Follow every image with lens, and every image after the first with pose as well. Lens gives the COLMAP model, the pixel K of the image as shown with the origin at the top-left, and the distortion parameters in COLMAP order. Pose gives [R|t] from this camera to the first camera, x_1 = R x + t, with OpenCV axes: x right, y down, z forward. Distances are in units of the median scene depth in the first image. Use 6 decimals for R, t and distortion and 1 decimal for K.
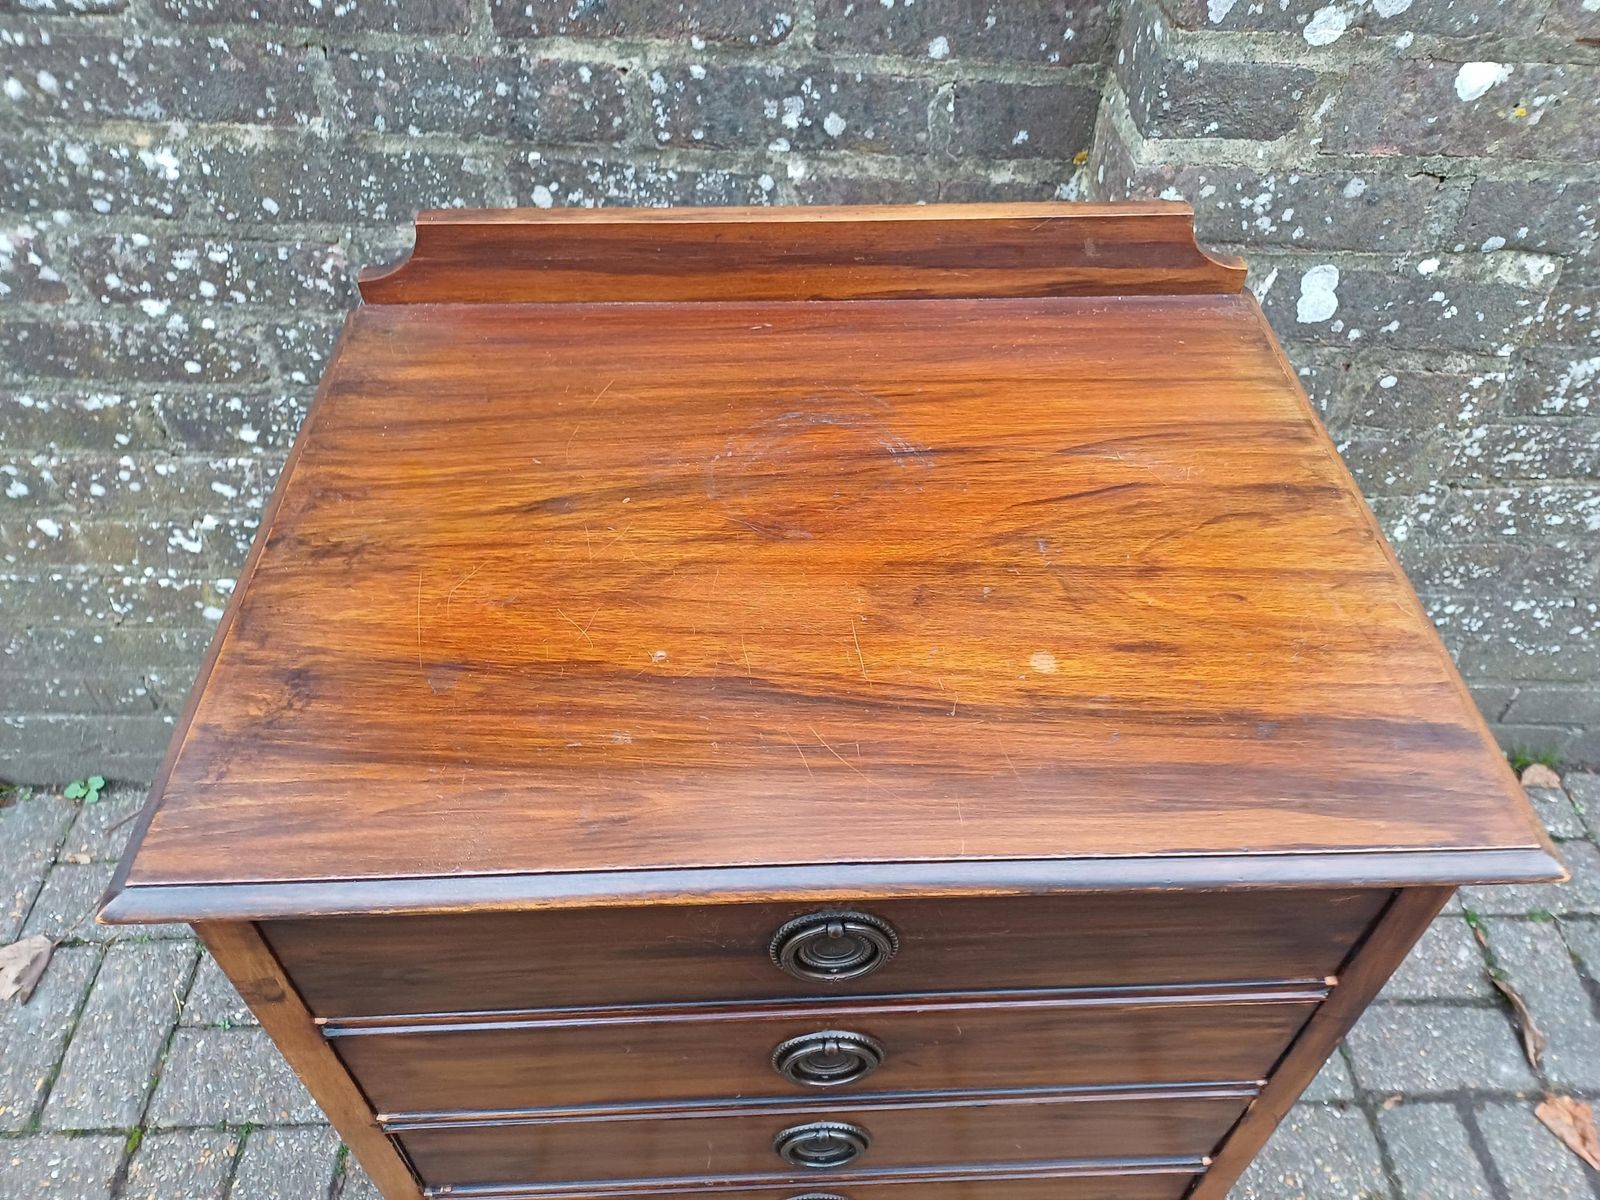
lens RADIAL K [[1190.5, 0, 813.3], [0, 1190.5, 587.1], [0, 0, 1]] dist [0.054307, -0.046687]
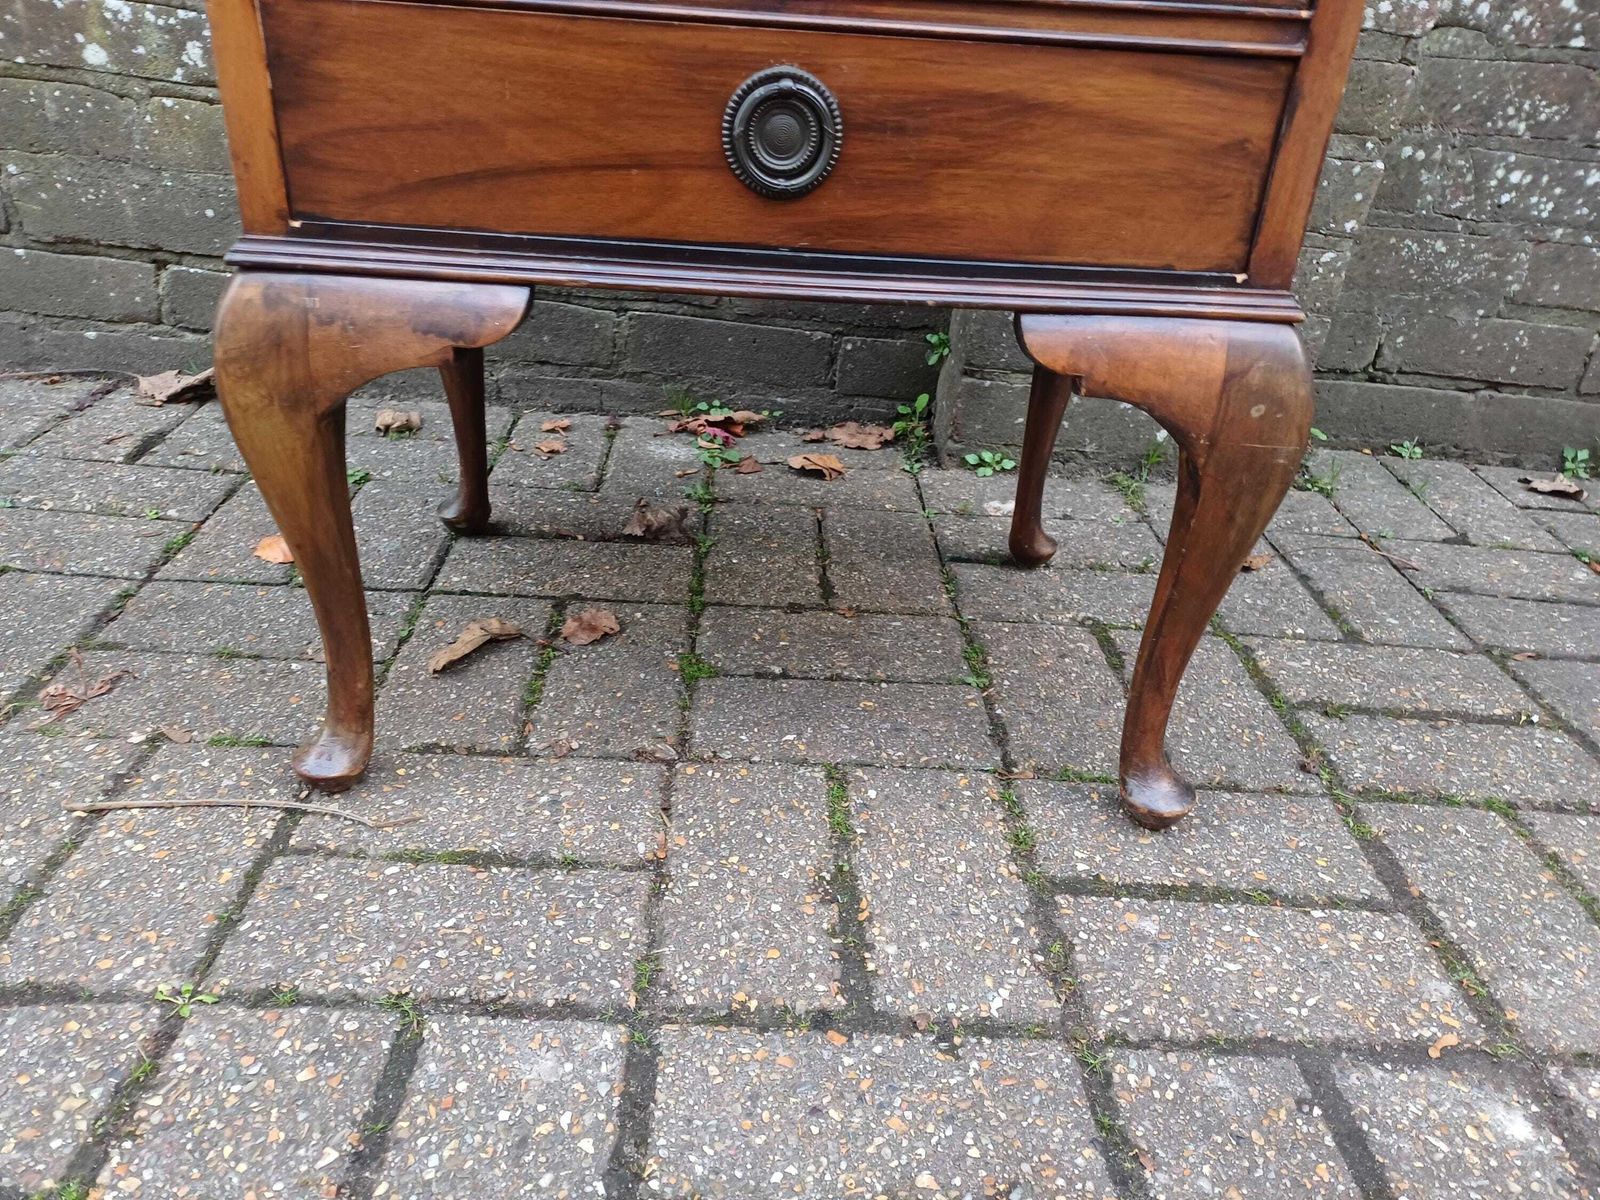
lens RADIAL K [[1190.5, 0, 777.3], [0, 1190.5, 628.7], [0, 0, 1]] dist [0.054307, -0.046687]
pose [[0.998866, 0.047260, 0.005832, 0.005416], [-0.043687, 0.958221, -0.282674, 0.912738], [-0.018947, 0.282099, 0.959198, 0.393818]]
